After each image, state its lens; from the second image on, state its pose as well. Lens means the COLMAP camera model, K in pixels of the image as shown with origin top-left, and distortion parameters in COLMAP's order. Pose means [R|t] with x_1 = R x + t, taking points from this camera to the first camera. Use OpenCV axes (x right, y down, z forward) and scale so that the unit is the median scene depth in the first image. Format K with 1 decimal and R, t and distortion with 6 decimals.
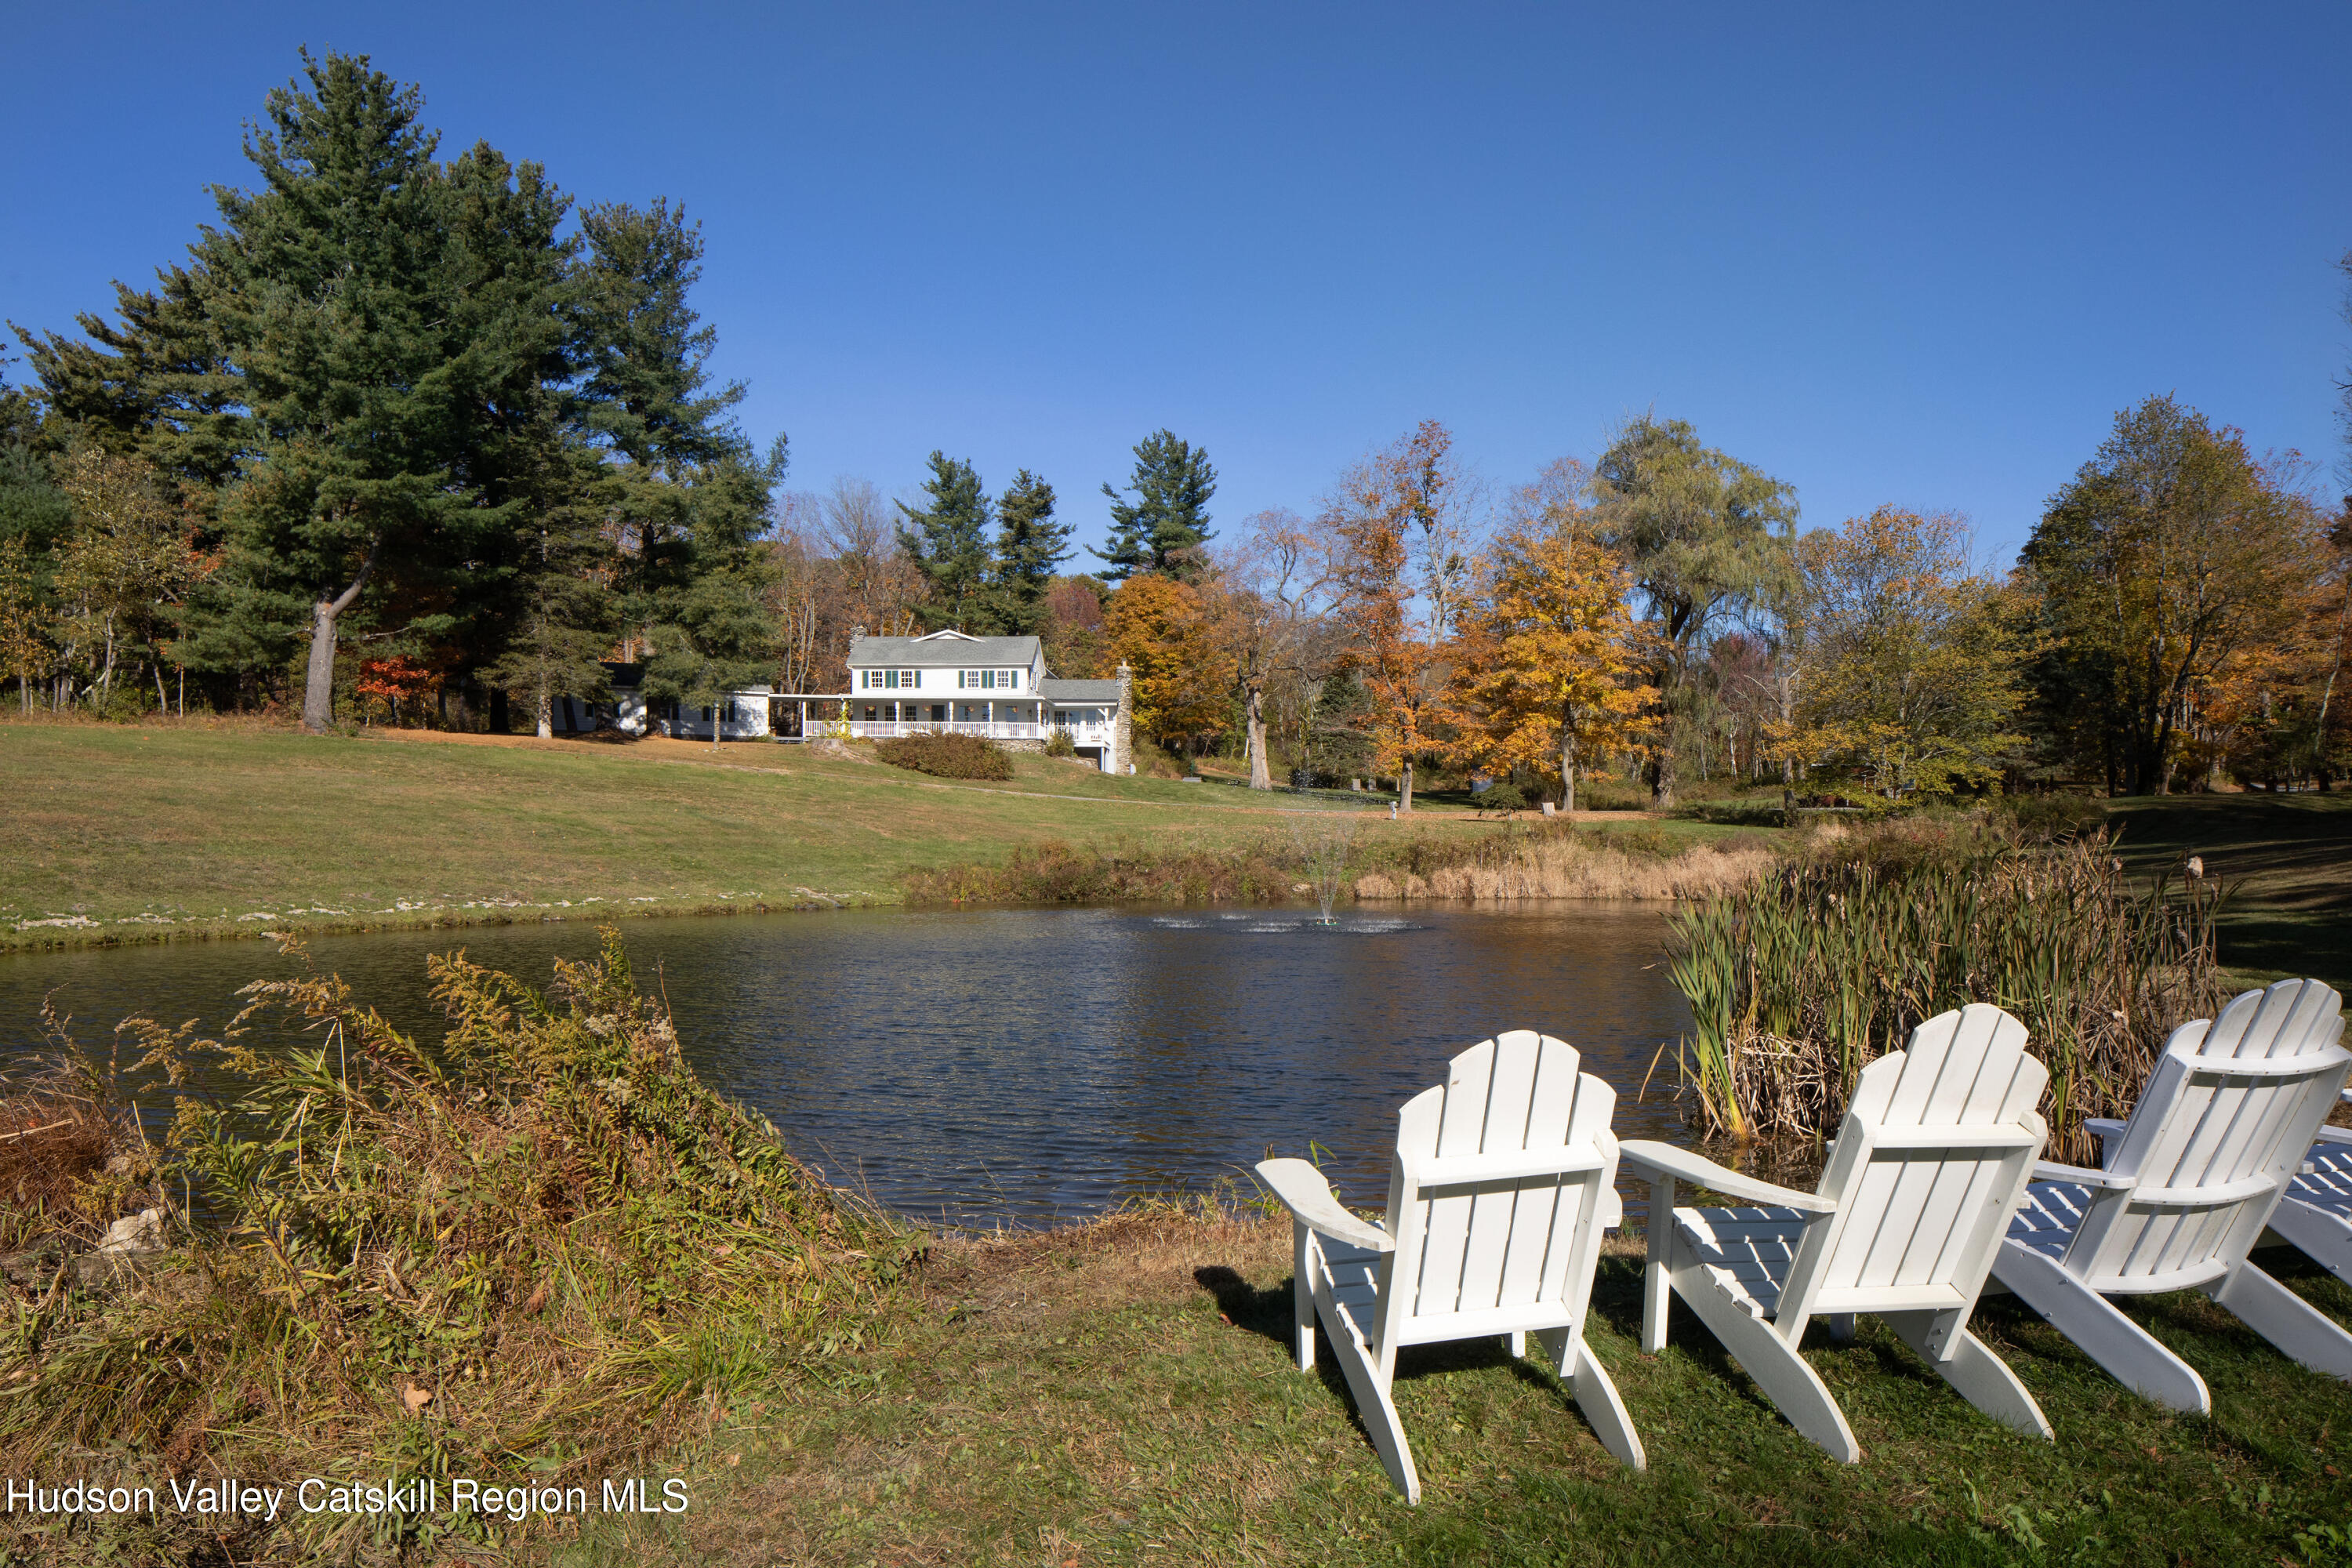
lens RADIAL K [[1627.4, 0, 1159.5], [0, 1627.4, 838.8], [0, 0, 1]] dist [0.000375, -0.000820]
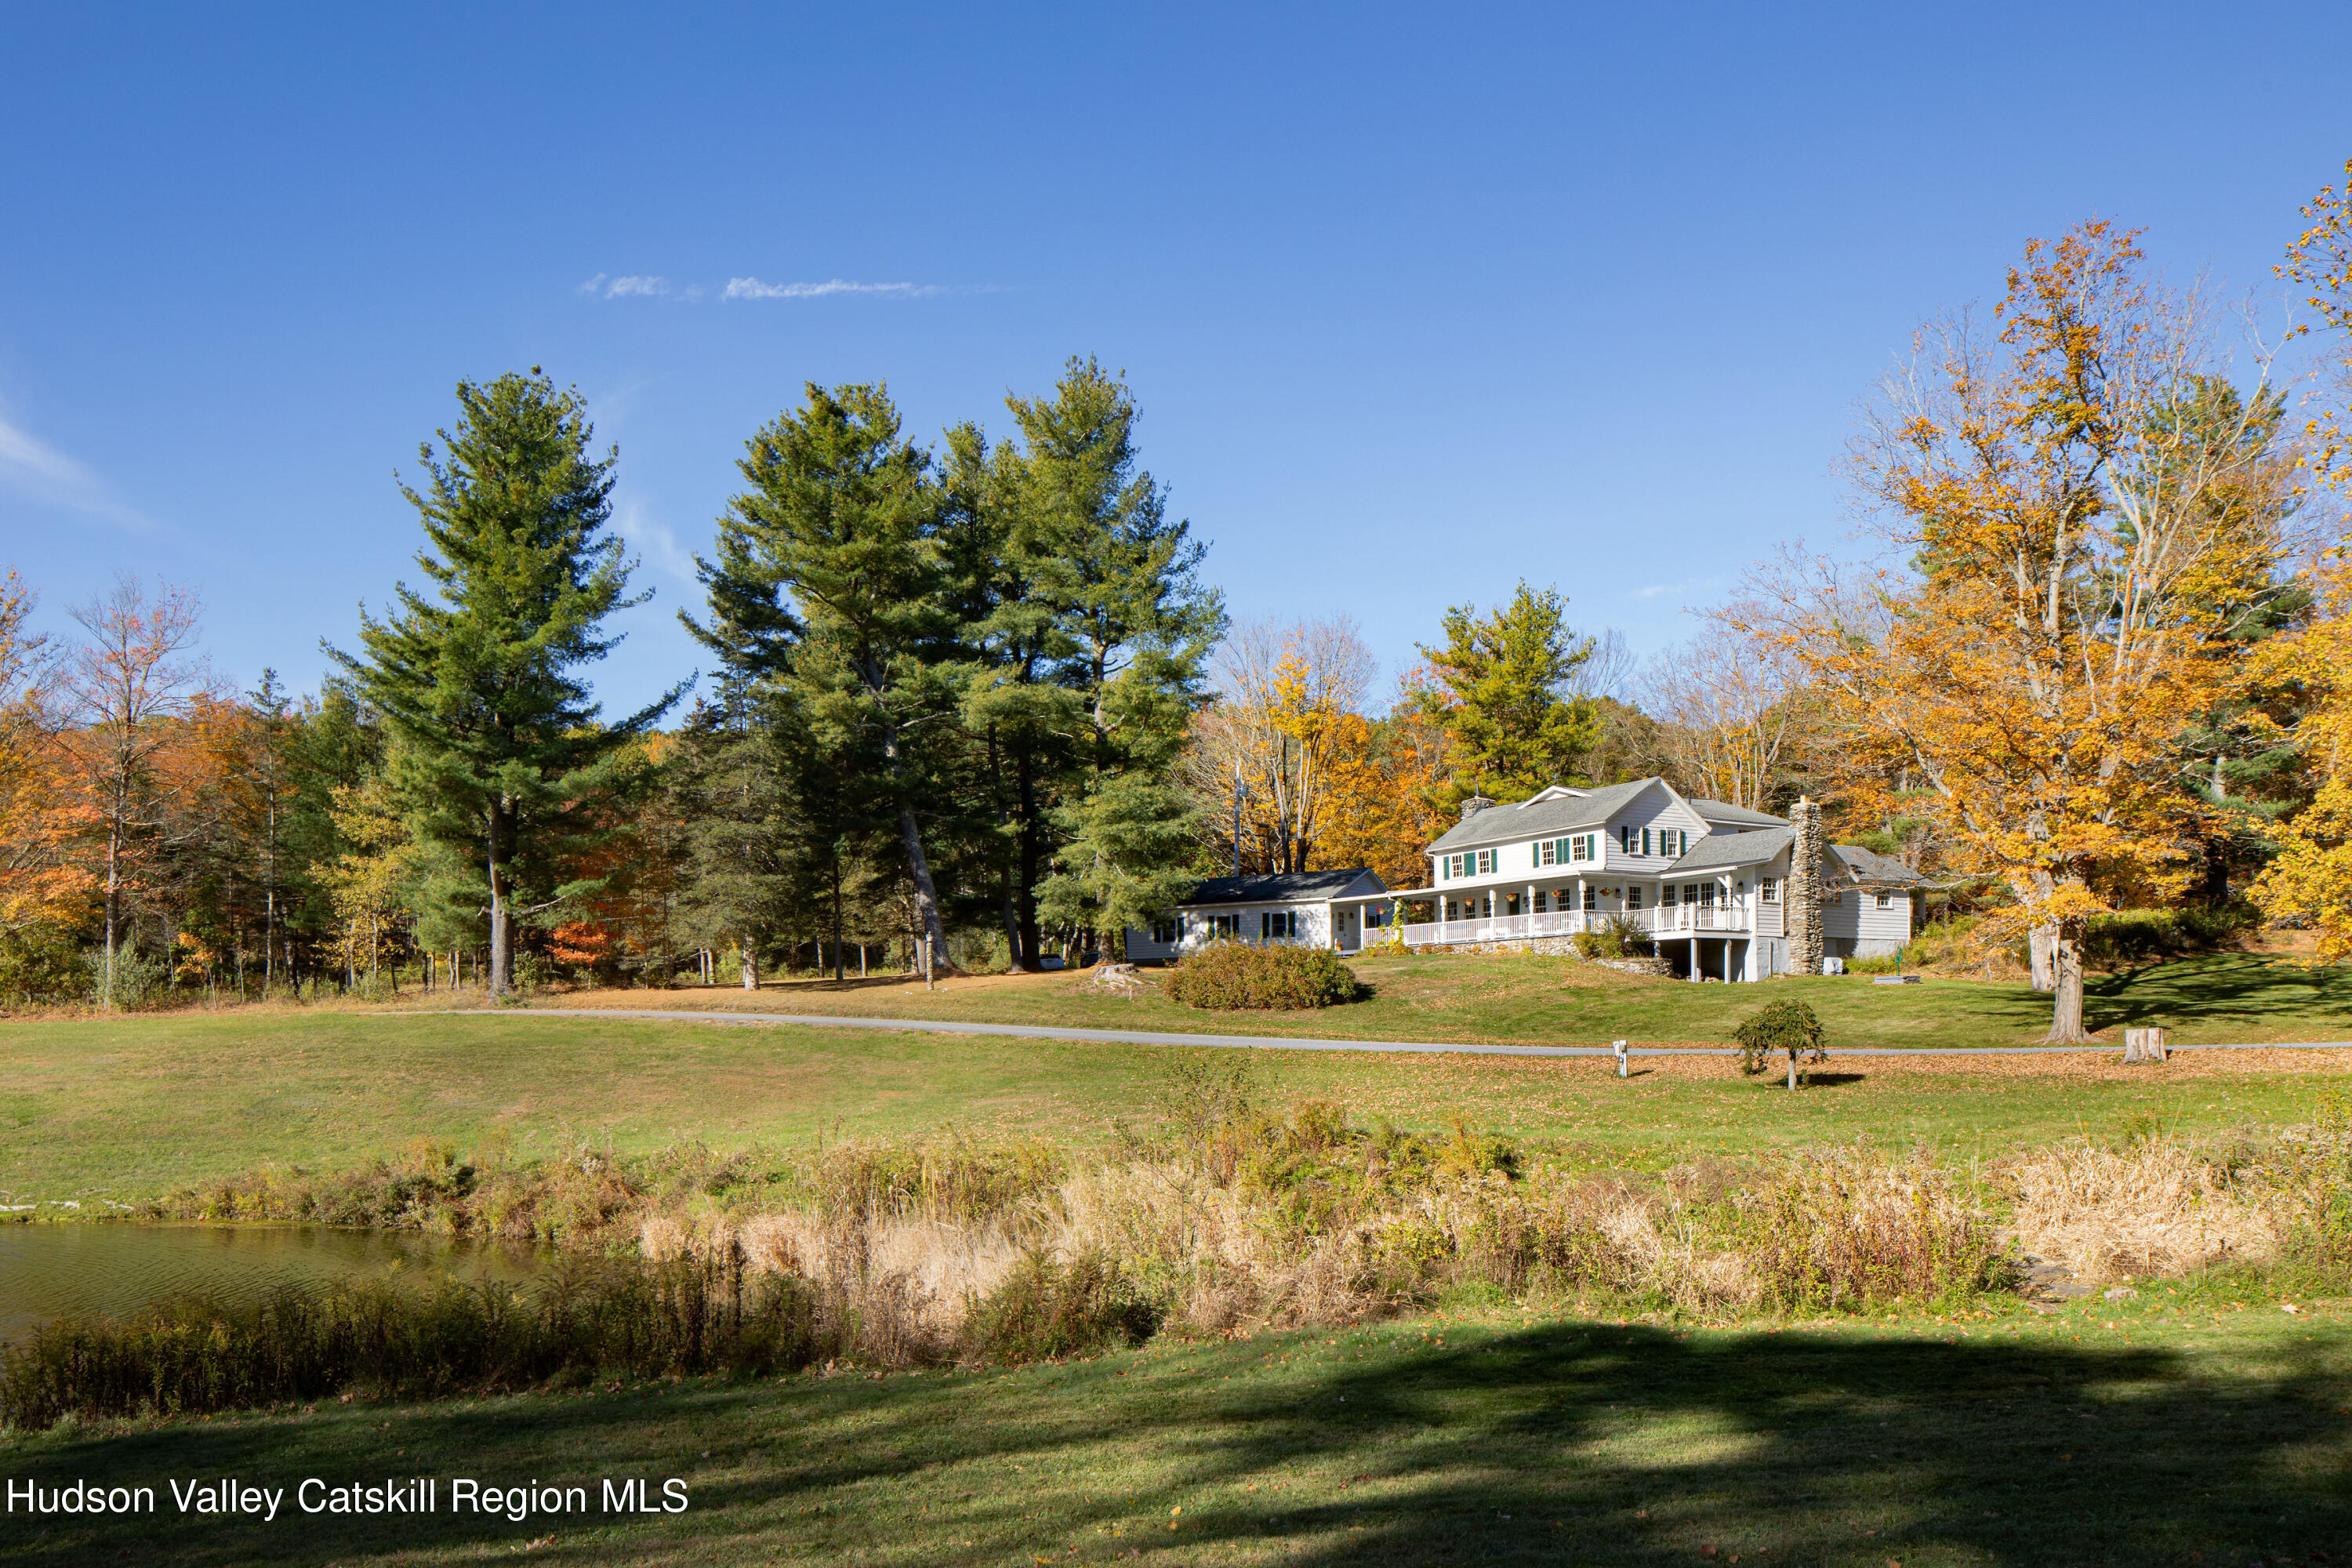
lens RADIAL K [[1627.4, 0, 1161.0], [0, 1627.4, 974.8], [0, 0, 1]] dist [0.000375, -0.000820]
pose [[0.540813, -0.038514, -0.840261, 0.414858], [0.016545, 0.999245, -0.035152, -0.025245], [0.840980, 0.005109, 0.541042, 0.515118]]
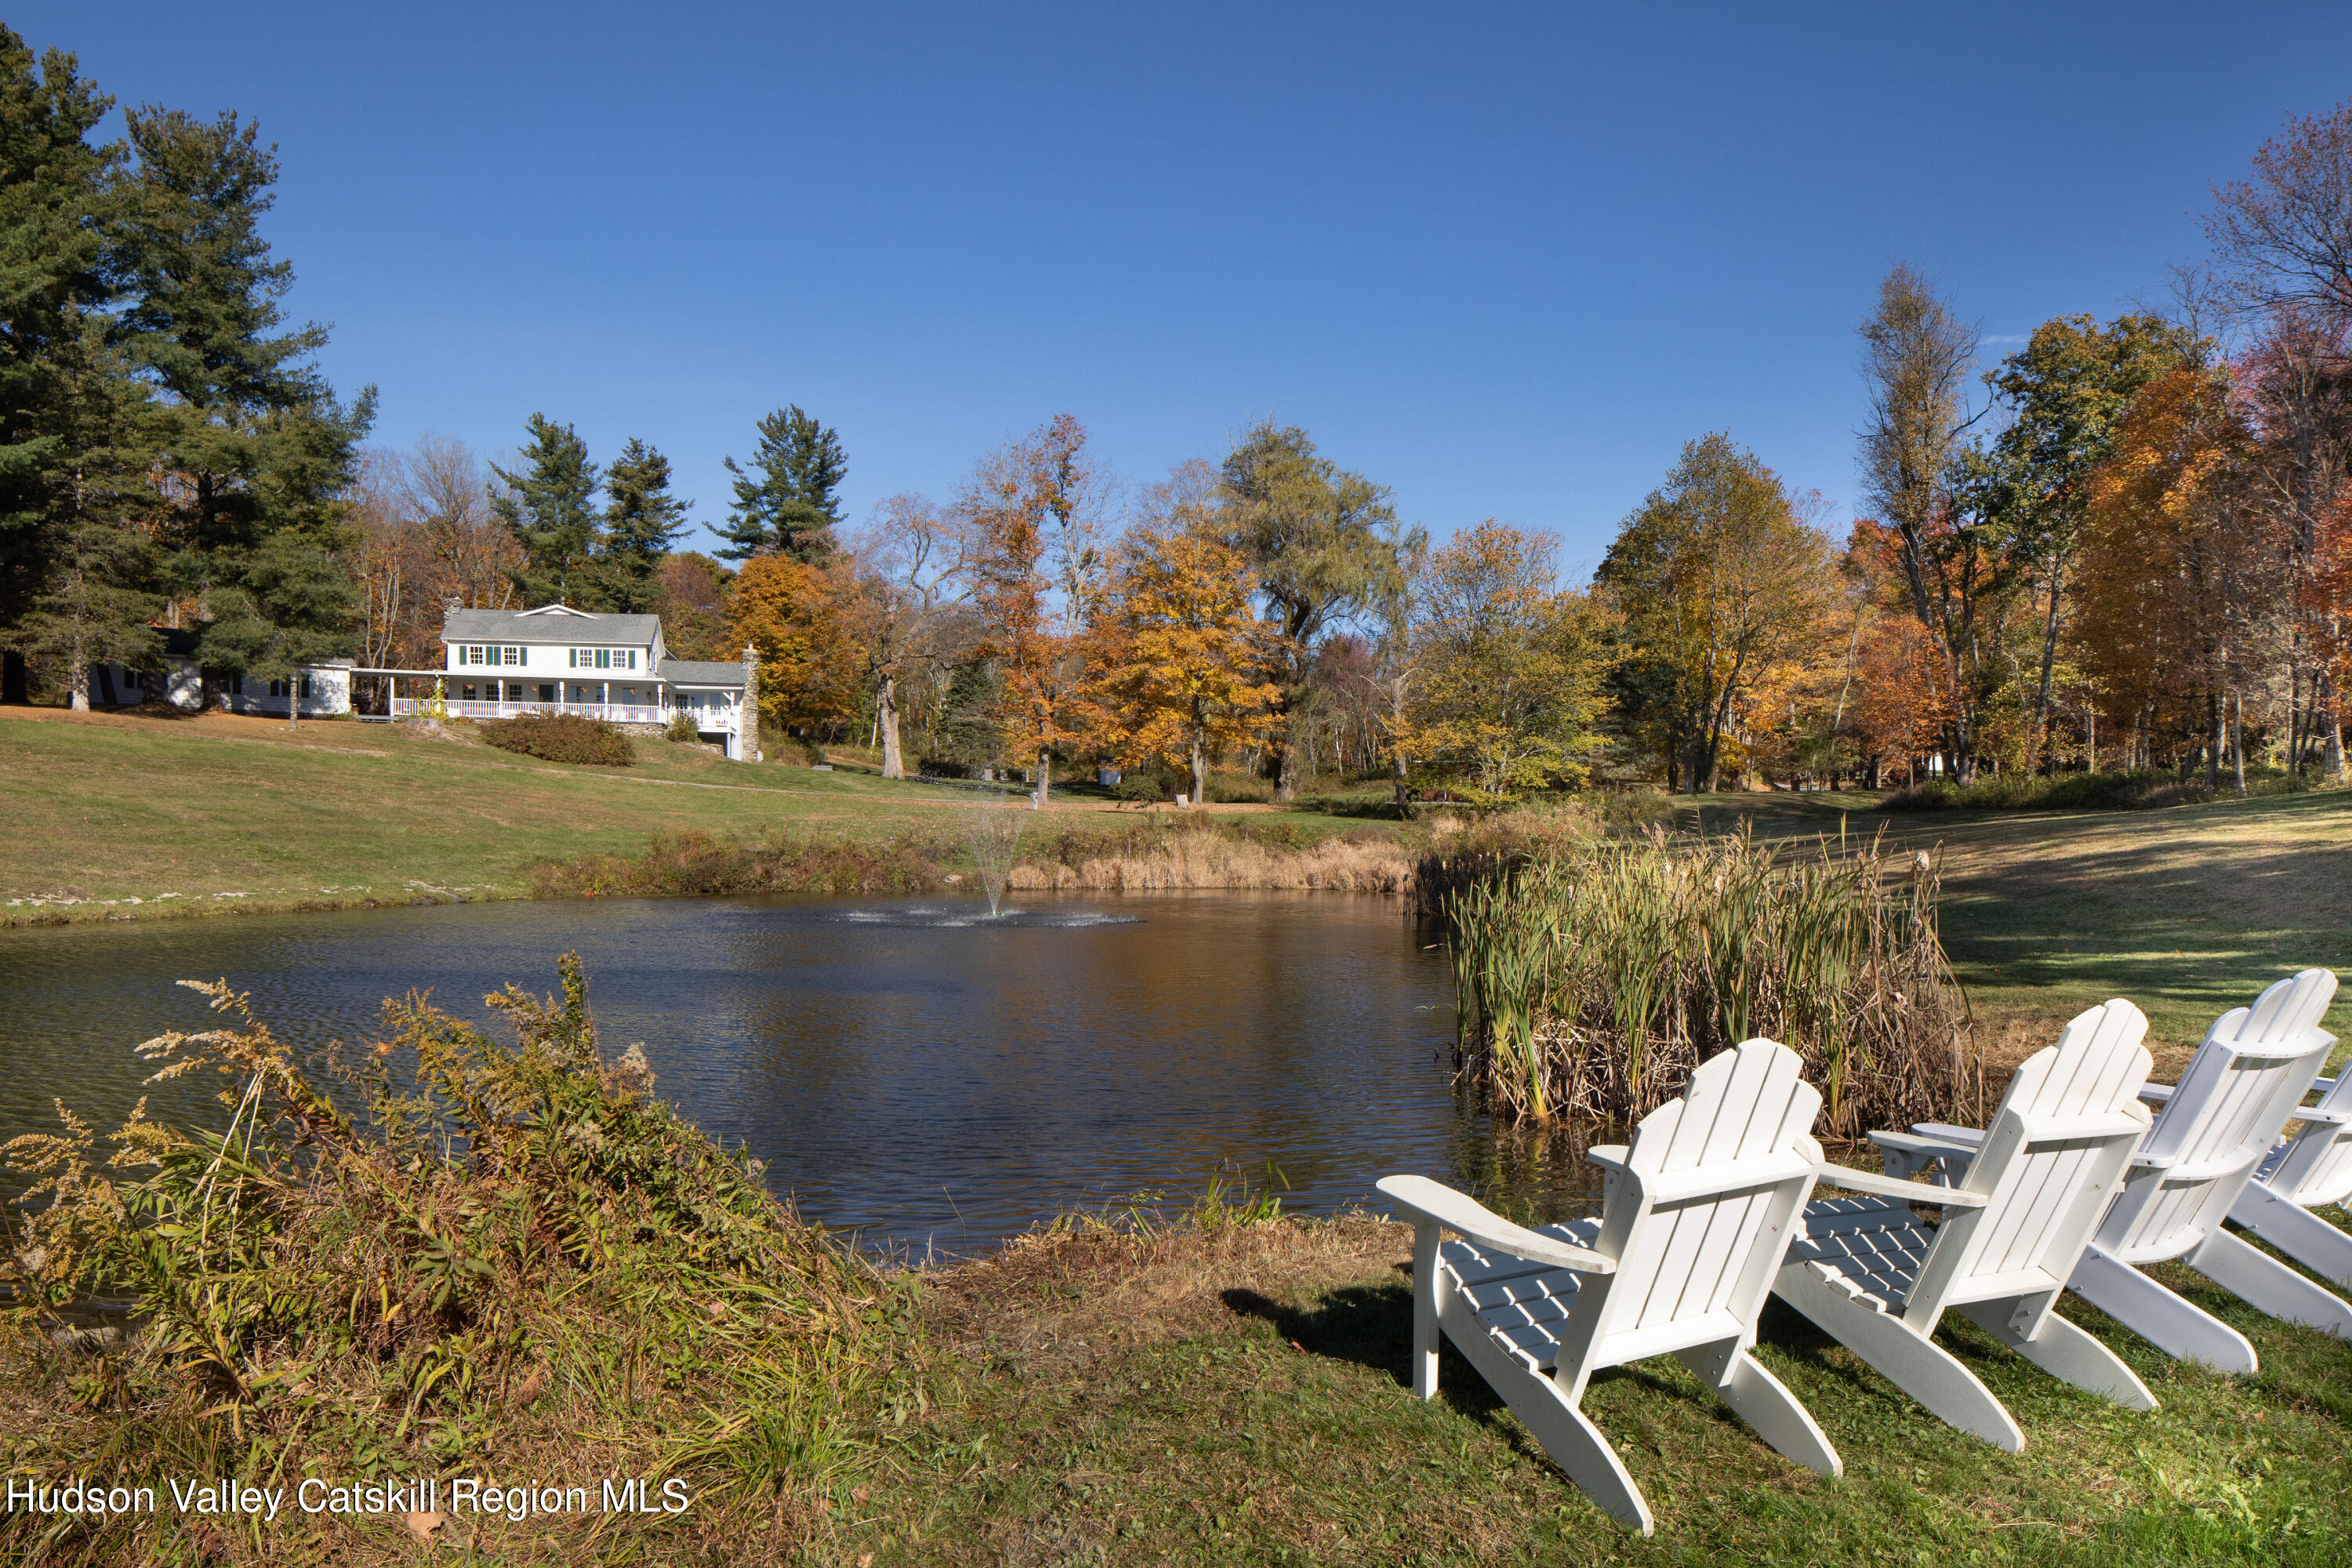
lens RADIAL K [[1627.4, 0, 1165.9], [0, 1627.4, 841.6], [0, 0, 1]] dist [0.000375, -0.000820]
pose [[0.971237, 0.002054, 0.238105, -0.013577], [-0.003910, 0.999966, 0.007327, -0.000207], [-0.238082, -0.008047, 0.971212, 0.005447]]
